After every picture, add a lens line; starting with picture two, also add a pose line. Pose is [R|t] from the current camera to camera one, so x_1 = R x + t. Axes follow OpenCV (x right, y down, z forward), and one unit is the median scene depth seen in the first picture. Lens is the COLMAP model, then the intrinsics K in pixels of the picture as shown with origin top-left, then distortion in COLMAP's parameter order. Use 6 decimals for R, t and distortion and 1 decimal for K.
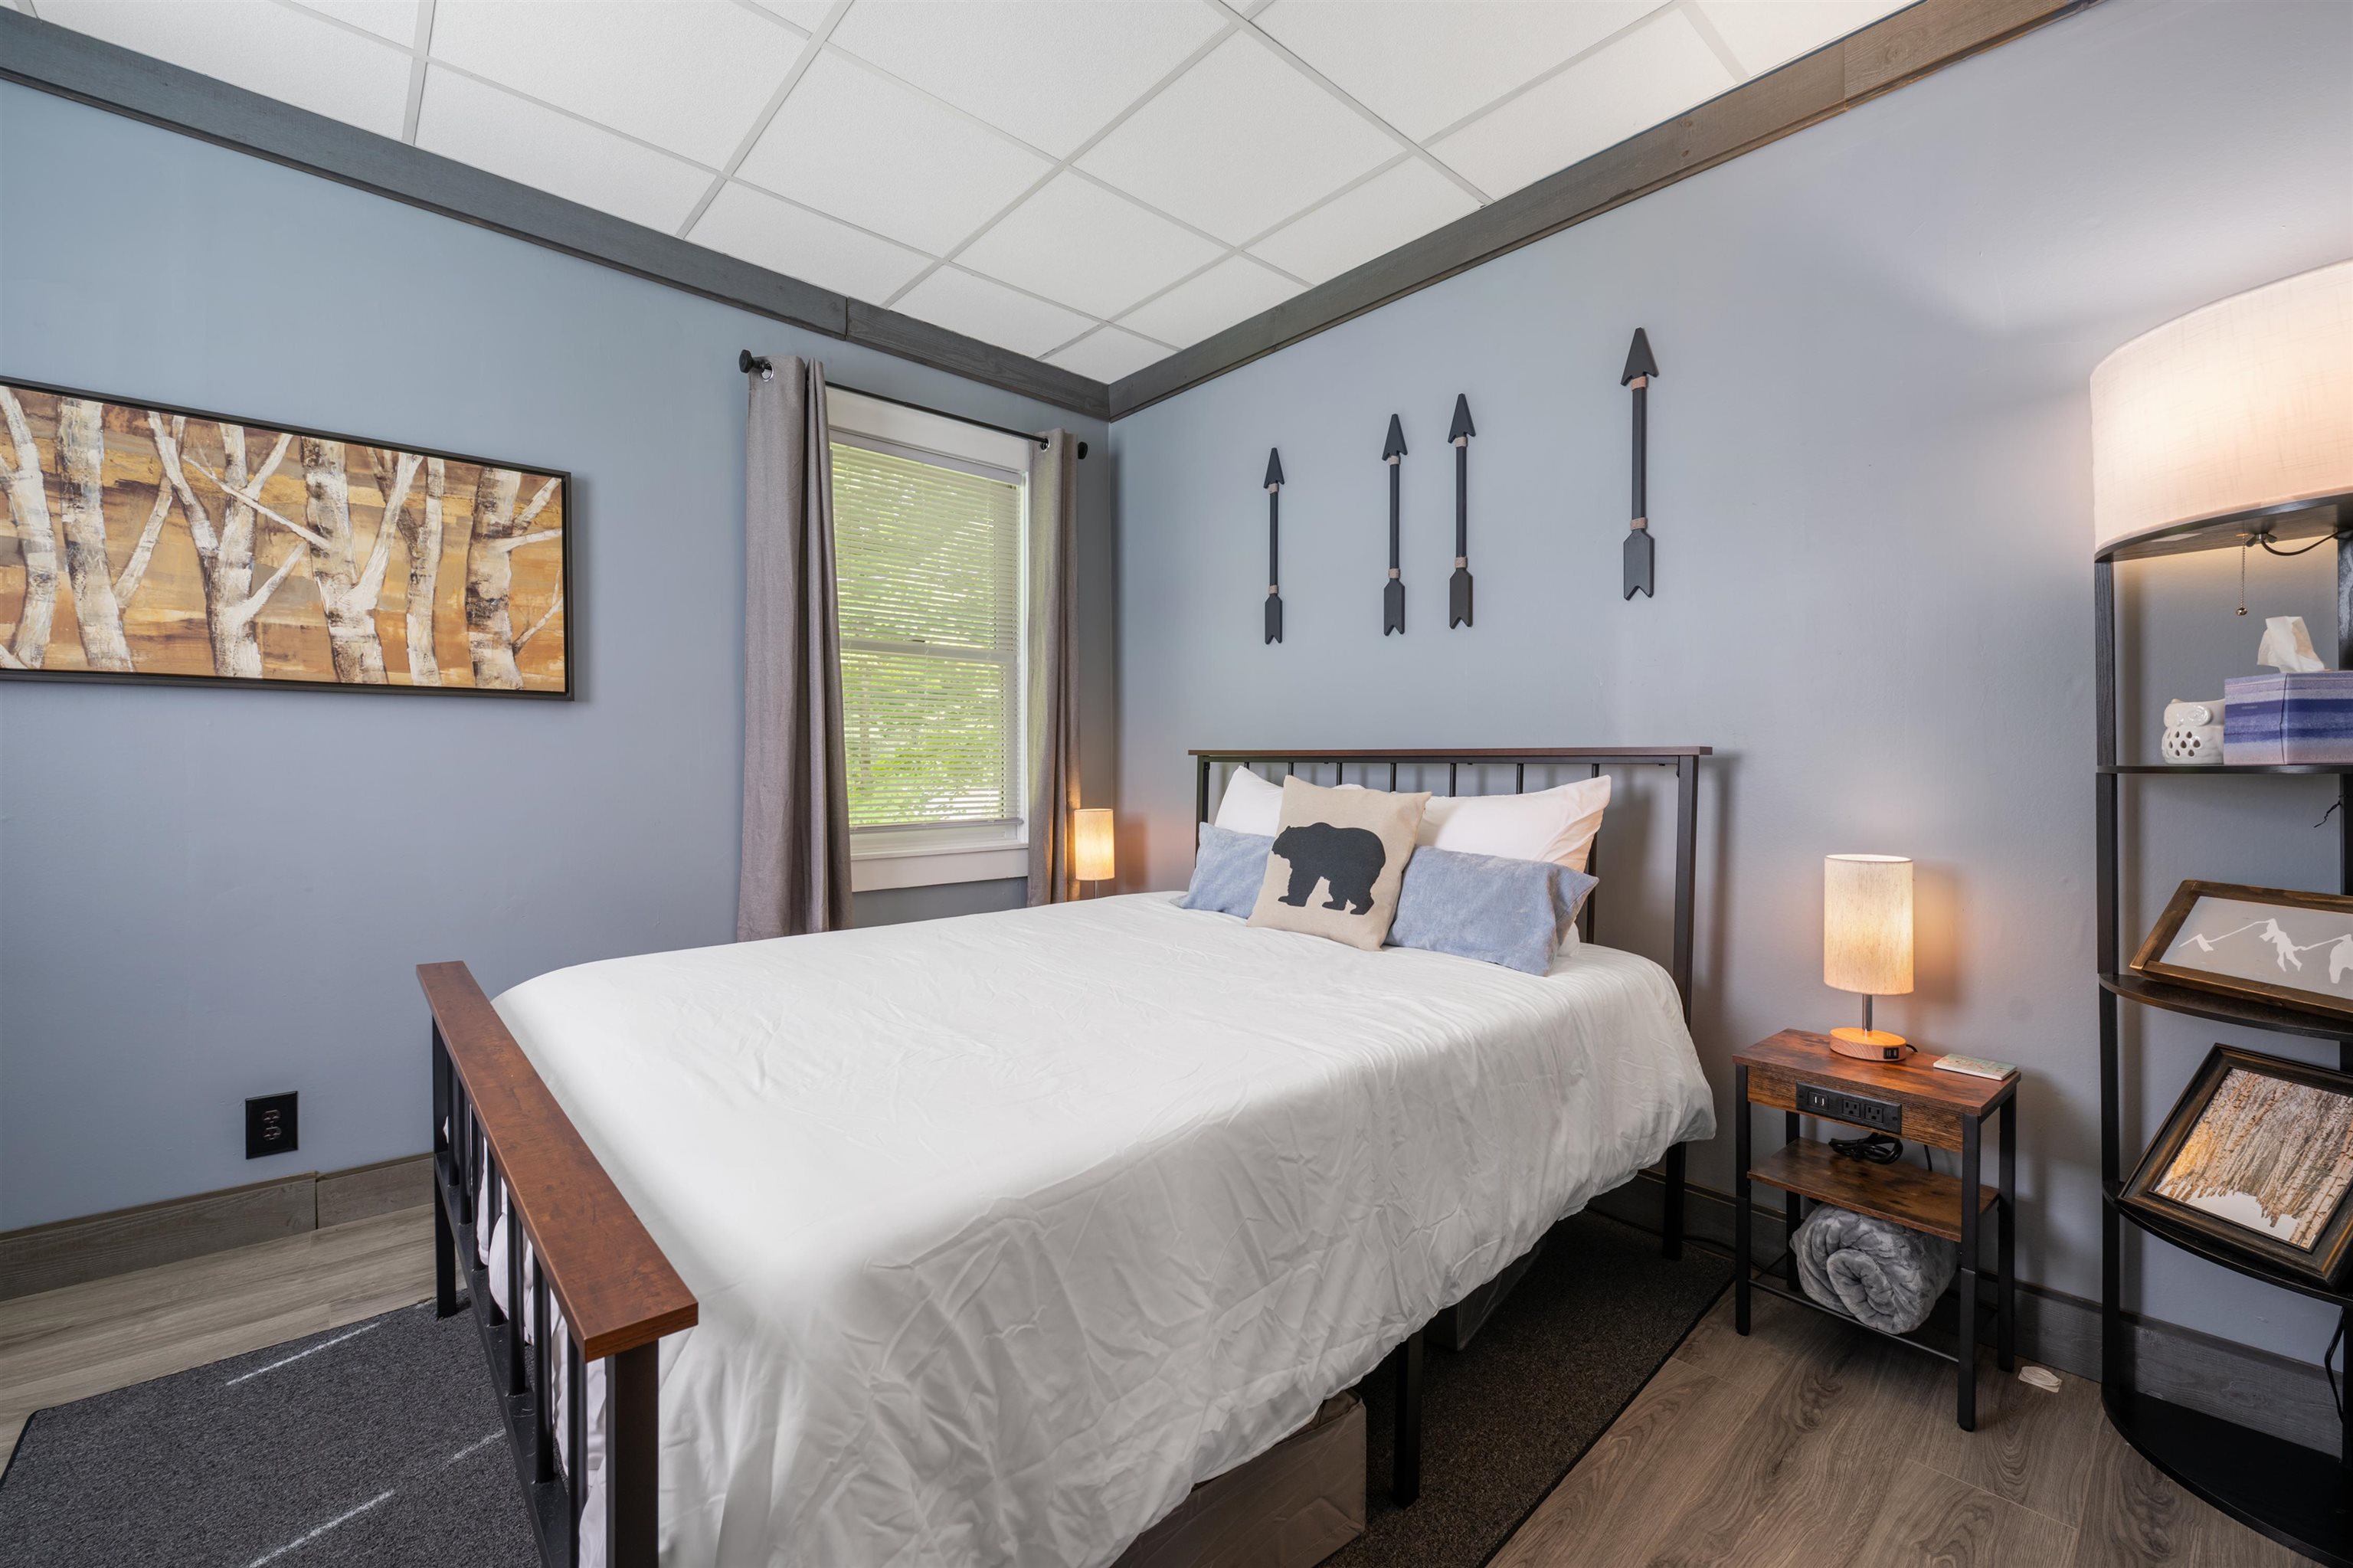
lens RADIAL K [[949.2, 0, 1173.8], [0, 949.2, 781.1], [0, 0, 1]] dist [-0.006693, -0.000238]
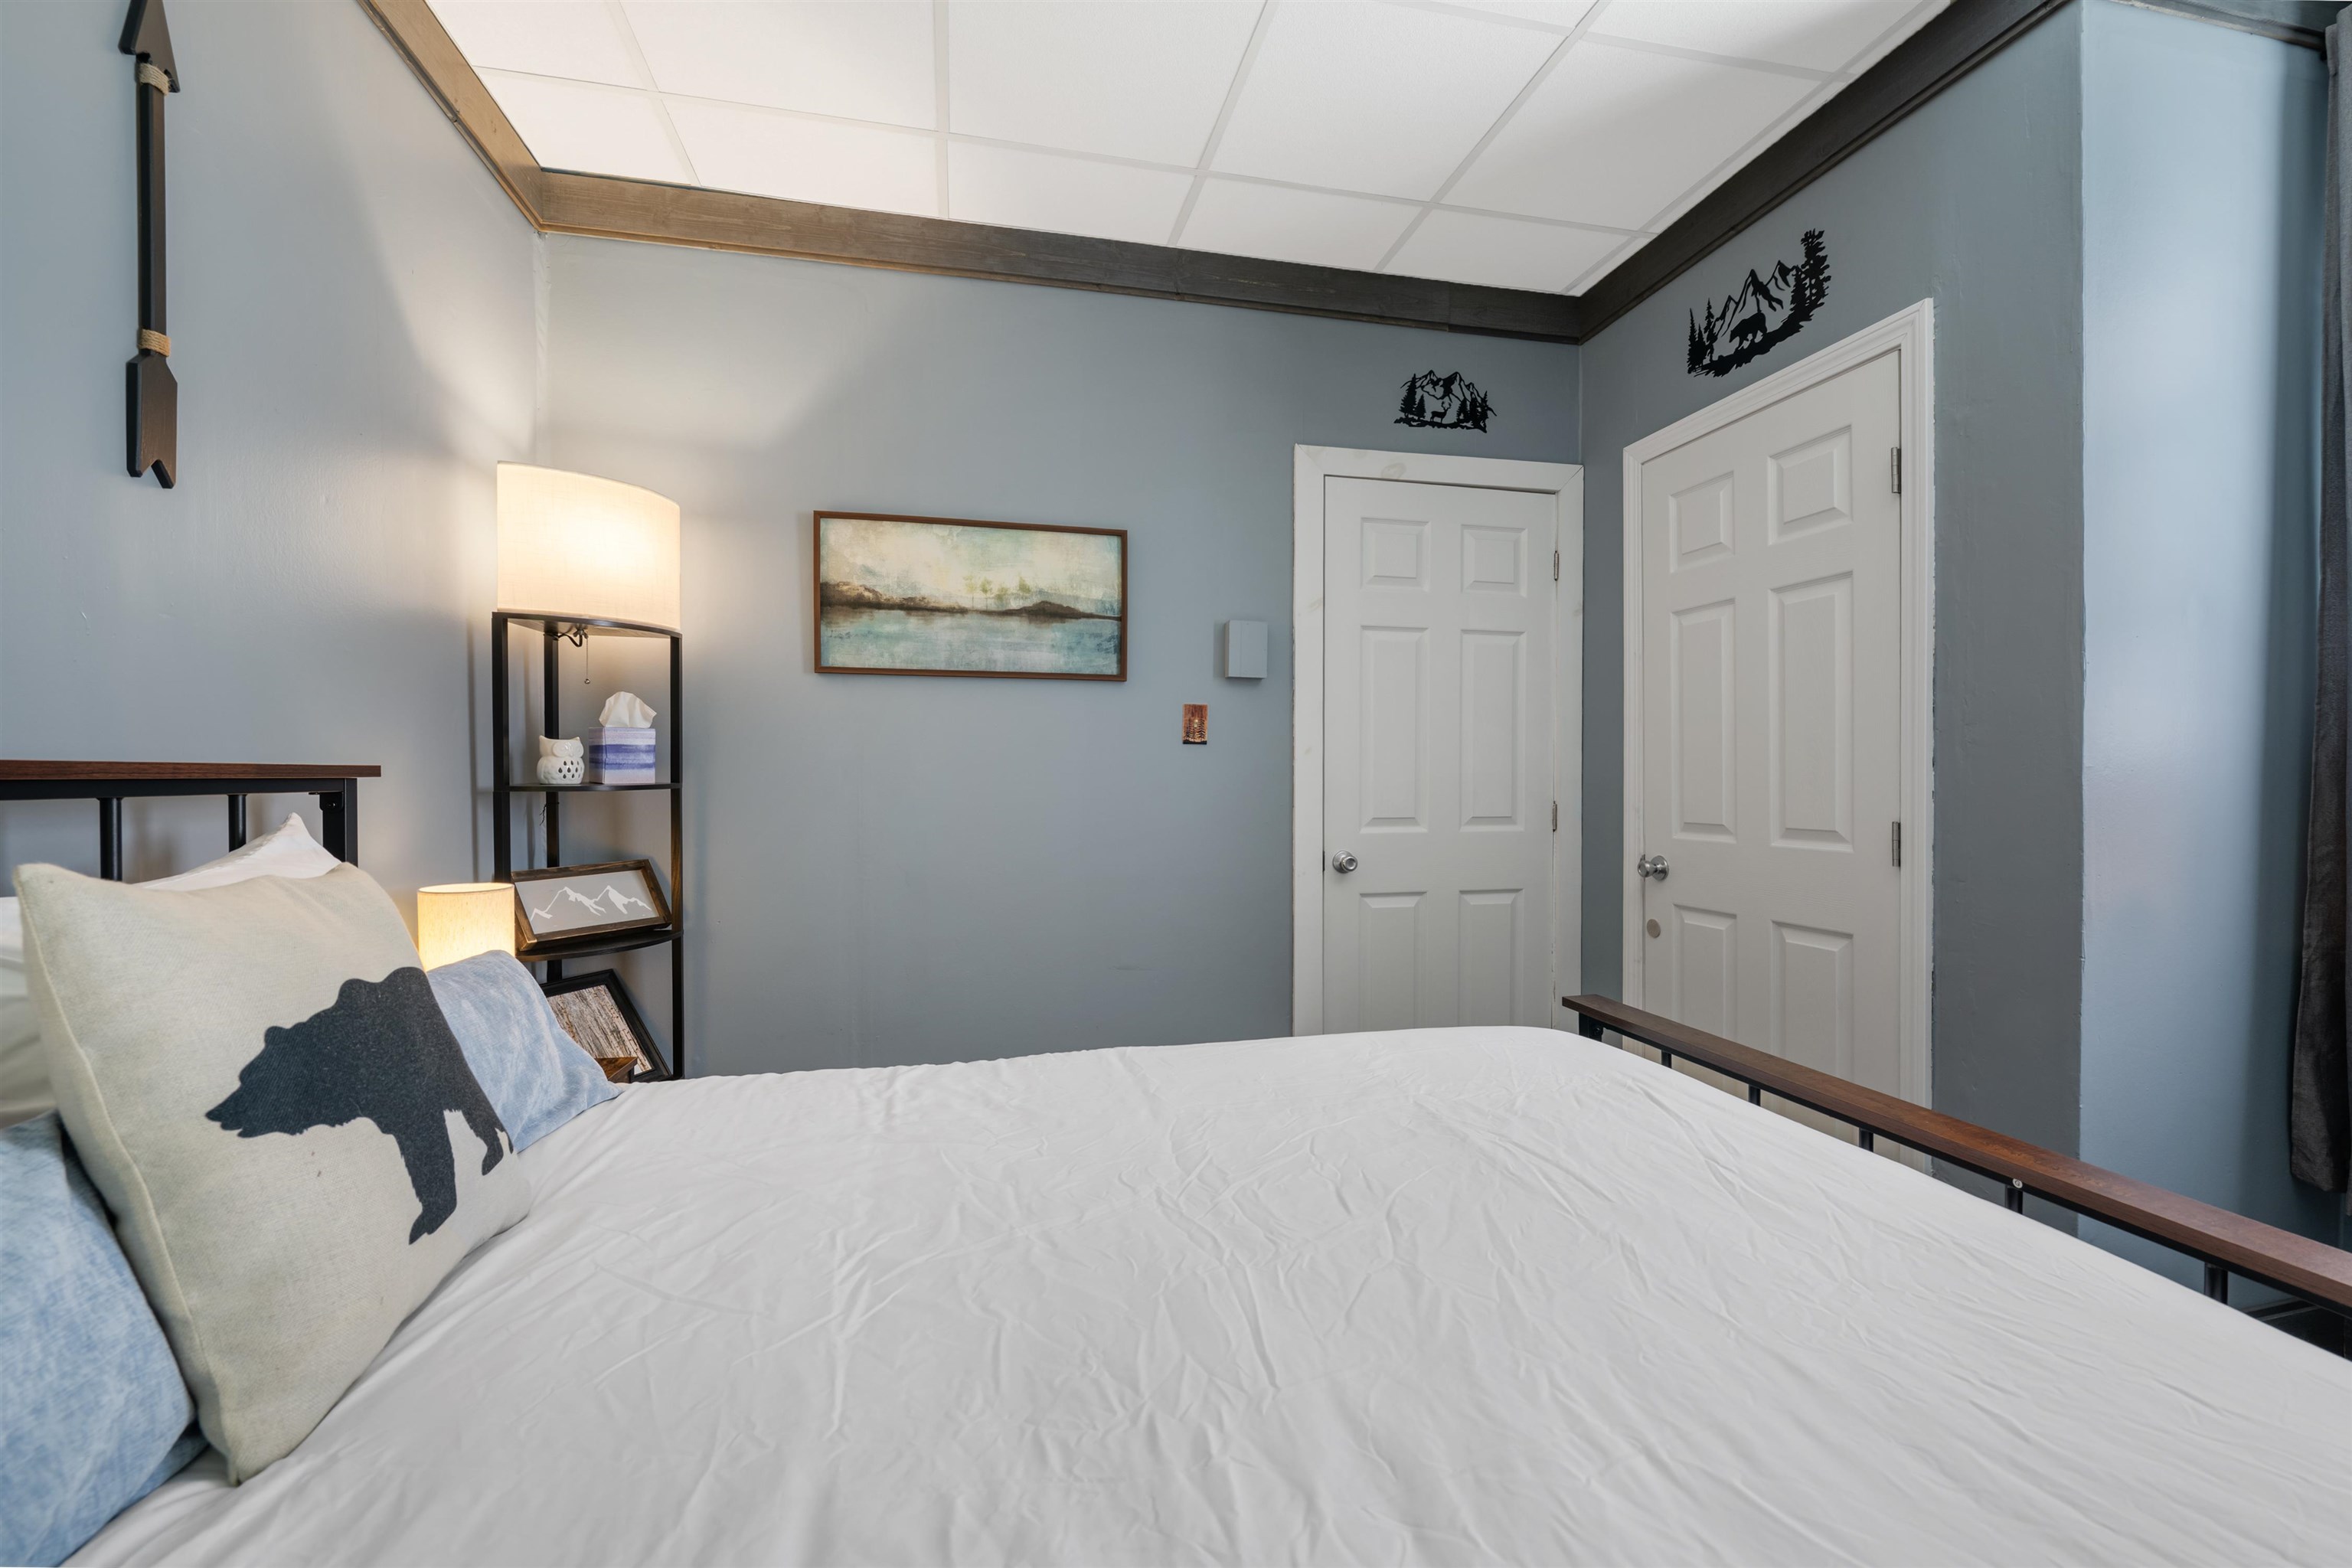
lens RADIAL K [[977.8, 0, 1179.3], [0, 977.8, 792.1], [0, 0, 1]] dist [-0.001092, -0.000112]
pose [[-0.874012, -0.010192, 0.485797, -0.426244], [0.009346, 0.999242, 0.037780, -0.052675], [-0.485814, 0.037560, -0.873255, 1.838937]]
